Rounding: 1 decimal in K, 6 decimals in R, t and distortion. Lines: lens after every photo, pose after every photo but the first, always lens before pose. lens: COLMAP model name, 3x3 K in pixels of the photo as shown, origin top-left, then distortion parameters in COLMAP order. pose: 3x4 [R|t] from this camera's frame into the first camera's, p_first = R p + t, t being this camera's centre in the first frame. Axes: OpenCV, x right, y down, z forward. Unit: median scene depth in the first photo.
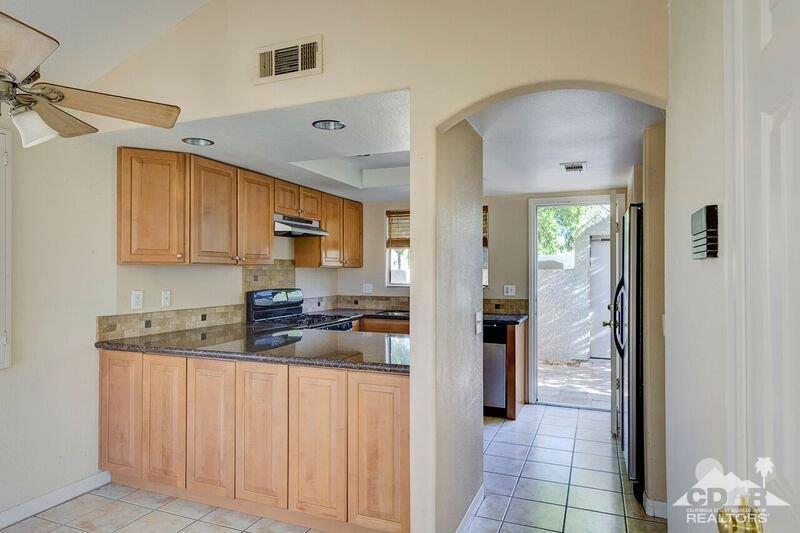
lens RADIAL K [[482.1, 0, 406.7], [0, 482.1, 268.7], [0, 0, 1]] dist [0.005222, 0.000885]
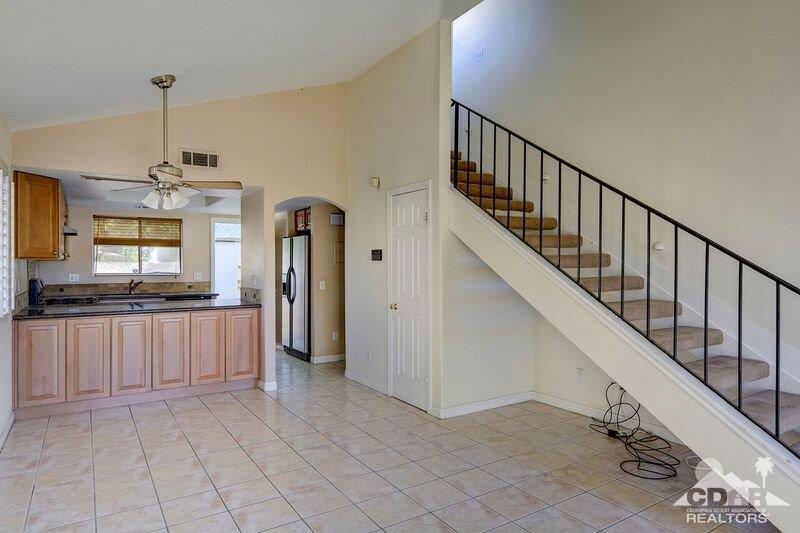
lens RADIAL K [[482.1, 0, 406.7], [0, 482.1, 268.7], [0, 0, 1]] dist [0.005222, 0.000885]
pose [[0.570488, -0.010591, 0.821238, -0.981196], [-0.003960, 0.999870, 0.015646, -0.006451], [-0.821296, -0.012178, 0.570372, -0.602111]]
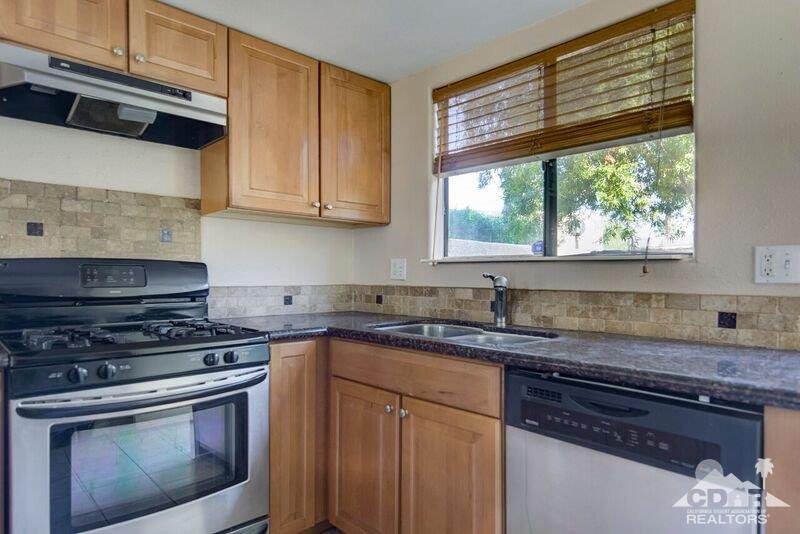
lens RADIAL K [[497.1, 0, 404.9], [0, 497.1, 280.2], [0, 0, 1]] dist [0.007316, 0.001999]
pose [[0.912063, 0.005723, -0.410009, 0.194657], [0.000299, 0.999893, 0.014621, 0.073125], [0.410049, -0.013458, 0.911964, 0.938077]]
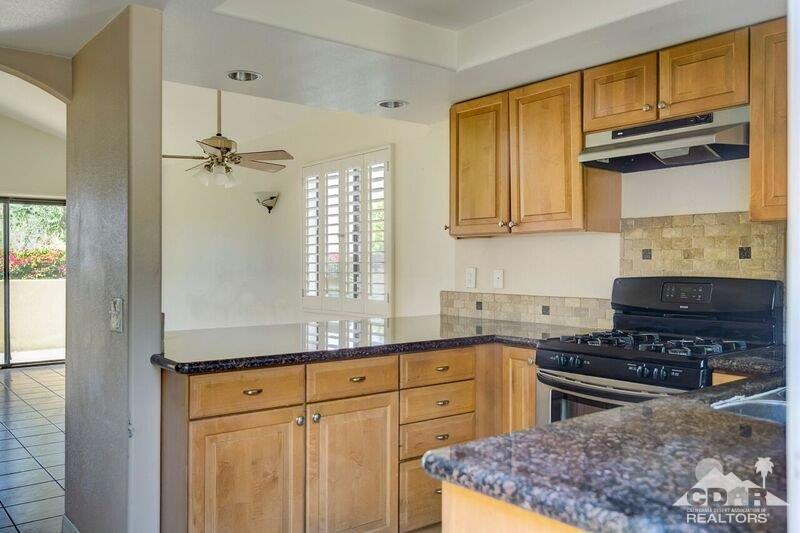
lens RADIAL K [[677.8, 0, 400.0], [0, 677.8, 266.5], [0, 0, 1]] dist [-0.016014, -0.002247]
pose [[-0.492674, -0.001139, -0.870213, 0.596235], [0.002932, 0.999991, -0.002968, 0.044056], [0.870209, -0.004014, -0.492666, 1.436007]]
